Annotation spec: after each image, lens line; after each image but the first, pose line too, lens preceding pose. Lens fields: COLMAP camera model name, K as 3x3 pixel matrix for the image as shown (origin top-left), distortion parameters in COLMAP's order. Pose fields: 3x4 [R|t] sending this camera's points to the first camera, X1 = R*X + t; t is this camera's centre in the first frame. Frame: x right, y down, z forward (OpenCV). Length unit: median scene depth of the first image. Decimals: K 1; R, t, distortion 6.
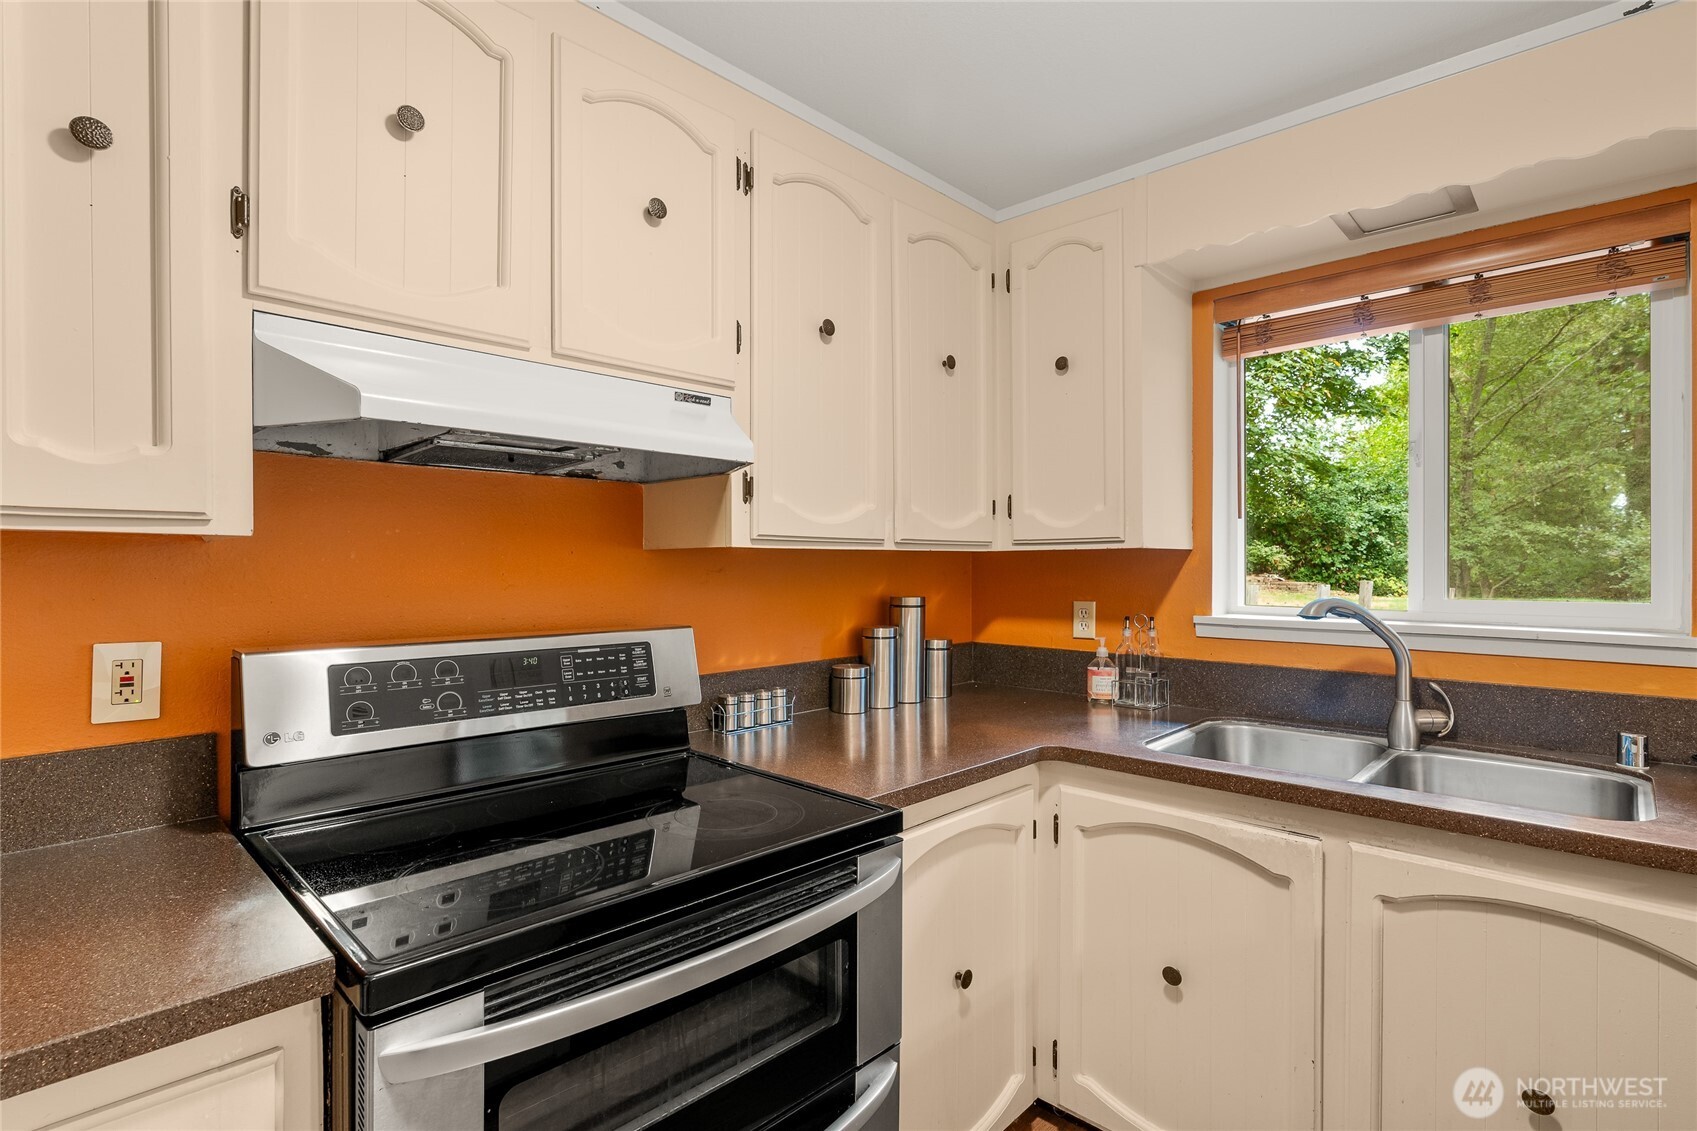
lens RADIAL K [[798.2, 0, 848.5], [0, 798.2, 565.5], [0, 0, 1]] dist [-0.001153, -0.000053]
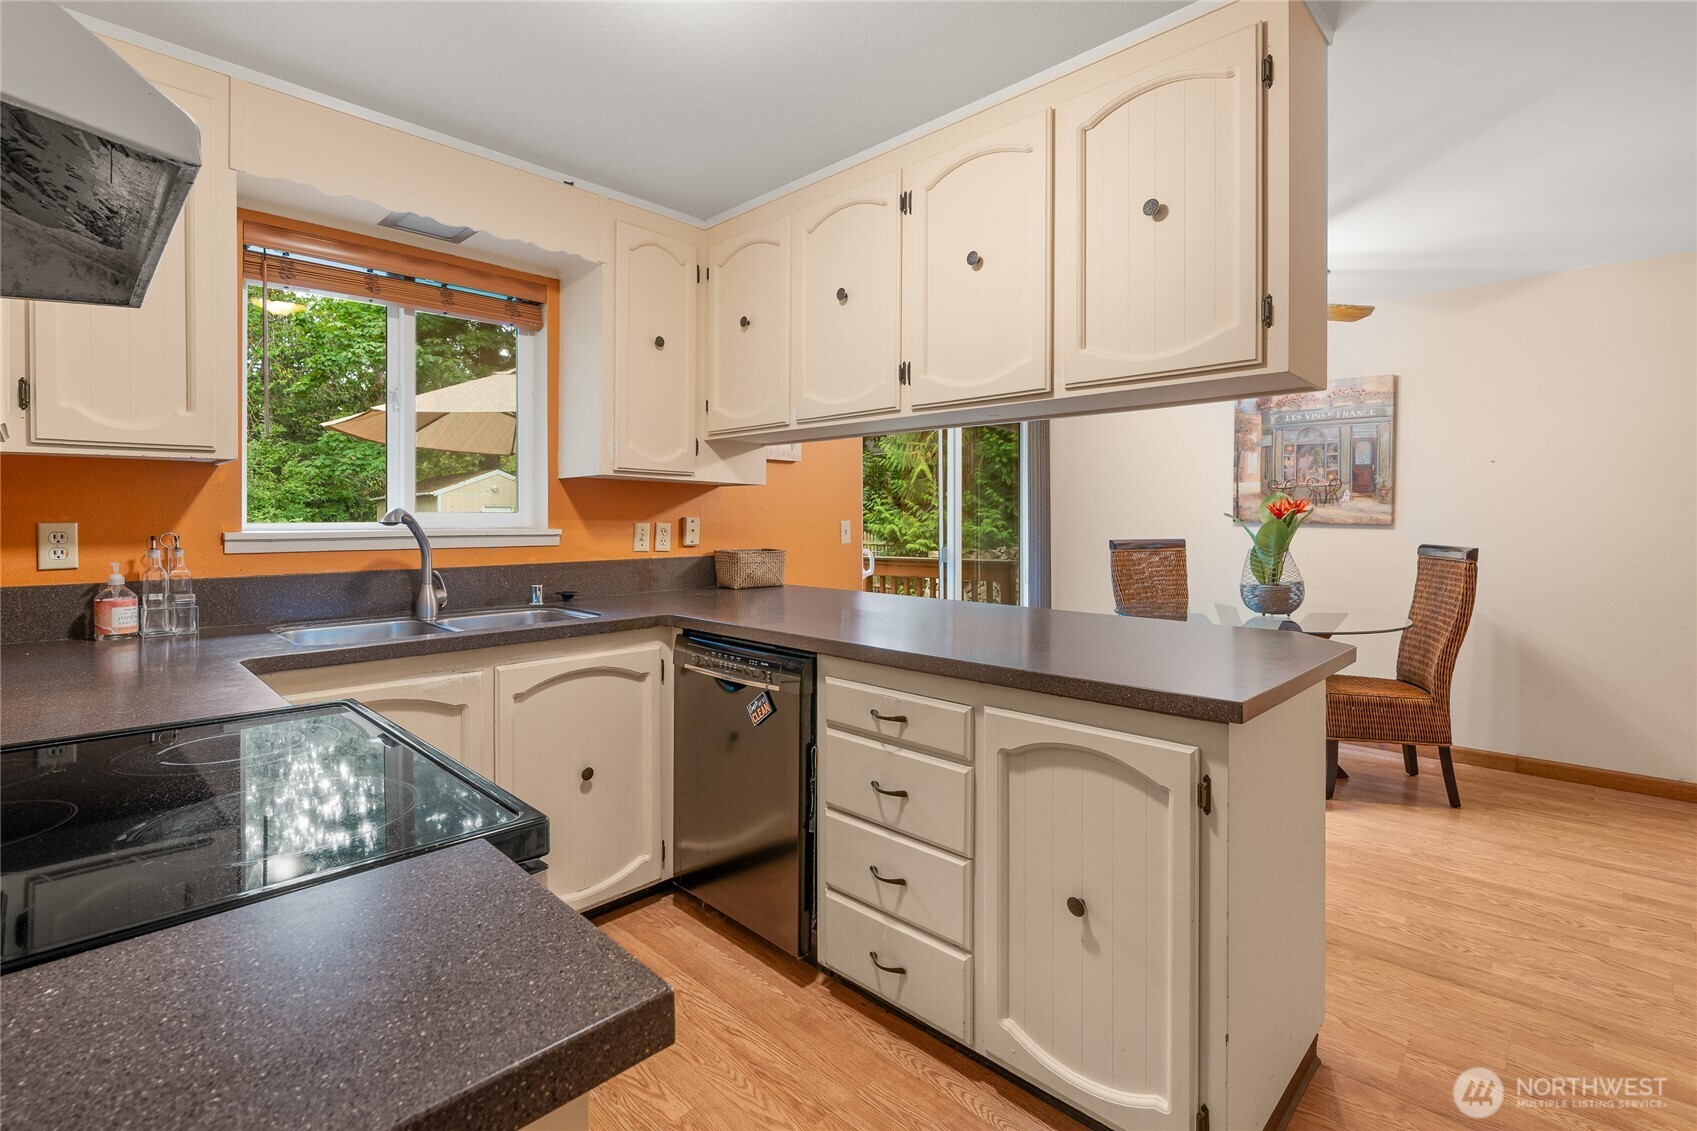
lens RADIAL K [[789.4, 0, 856.9], [0, 789.4, 522.1], [0, 0, 1]] dist [-0.002380, -0.000621]
pose [[-0.004256, -0.005145, 0.999978, -0.558384], [0.013024, 0.999902, 0.005200, 0.057027], [-0.999906, 0.013046, -0.004189, 0.232822]]
